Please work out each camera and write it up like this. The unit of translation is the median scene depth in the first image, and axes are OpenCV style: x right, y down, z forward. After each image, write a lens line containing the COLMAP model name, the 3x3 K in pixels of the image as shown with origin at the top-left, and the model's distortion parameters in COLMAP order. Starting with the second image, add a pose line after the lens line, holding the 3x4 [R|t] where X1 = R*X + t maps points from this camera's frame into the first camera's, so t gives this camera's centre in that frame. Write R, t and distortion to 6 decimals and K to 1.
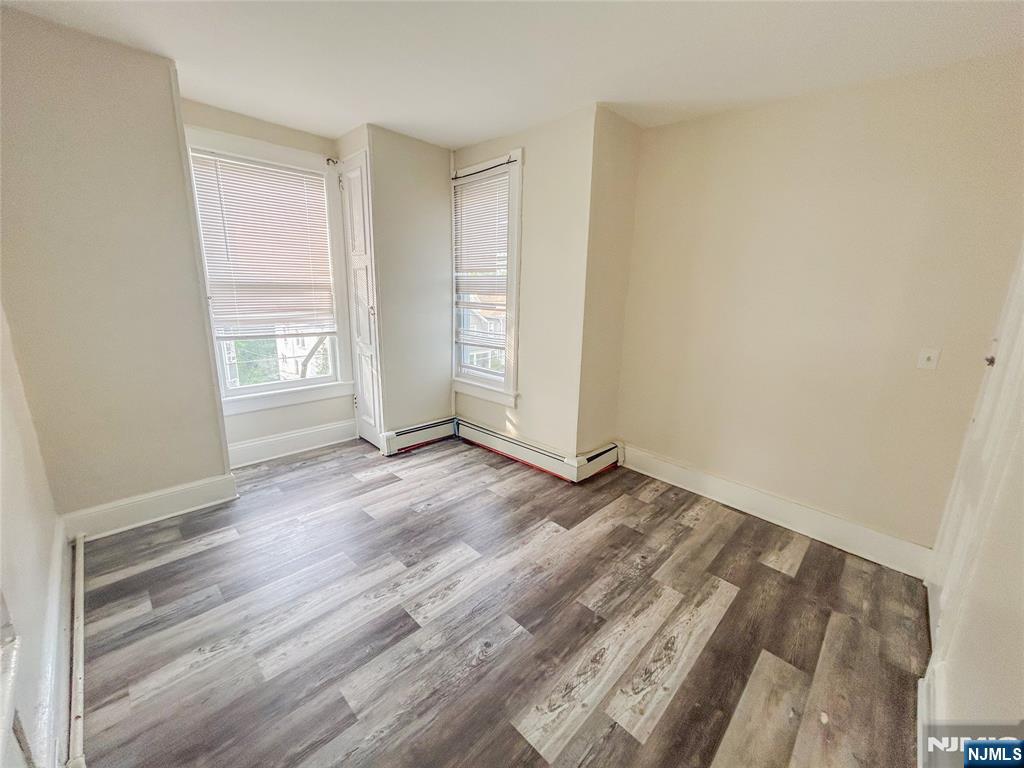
lens RADIAL K [[414.3, 0, 511.8], [0, 414.3, 386.1], [0, 0, 1]] dist [0.001620, -0.000561]
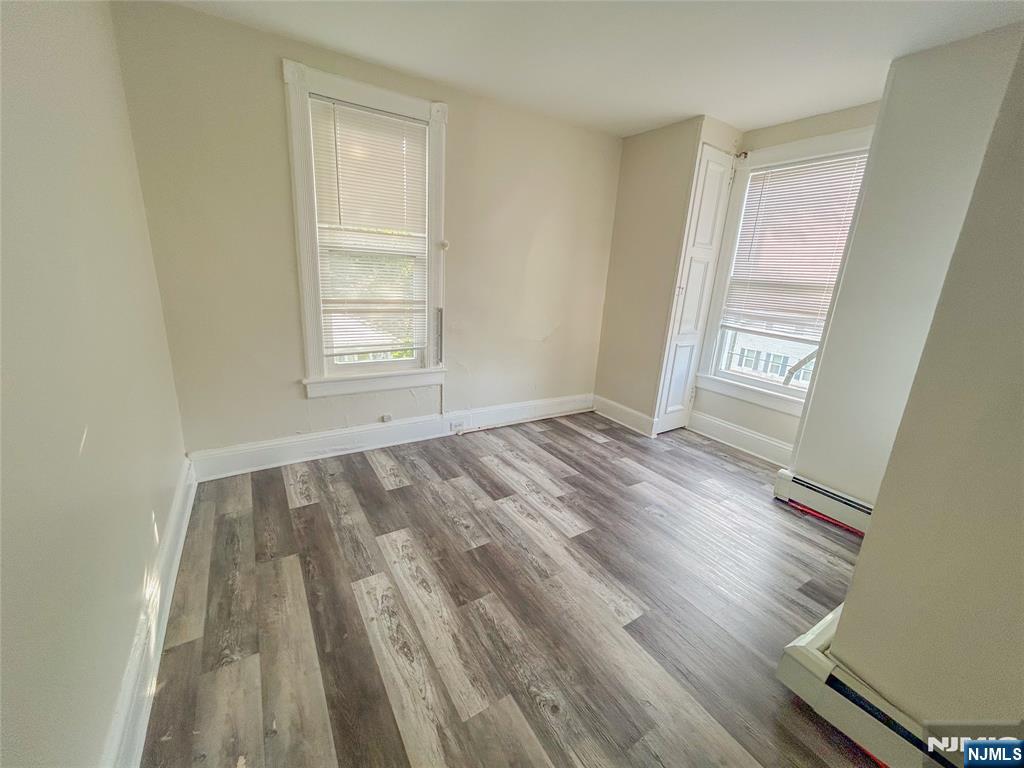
lens RADIAL K [[414.3, 0, 511.3], [0, 414.3, 380.1], [0, 0, 1]] dist [0.001620, -0.000561]
pose [[-0.236562, 0.211892, -0.948230, 0.973058], [-0.294051, 0.914550, 0.277725, -0.200227], [0.926052, 0.344528, -0.154041, 1.066152]]
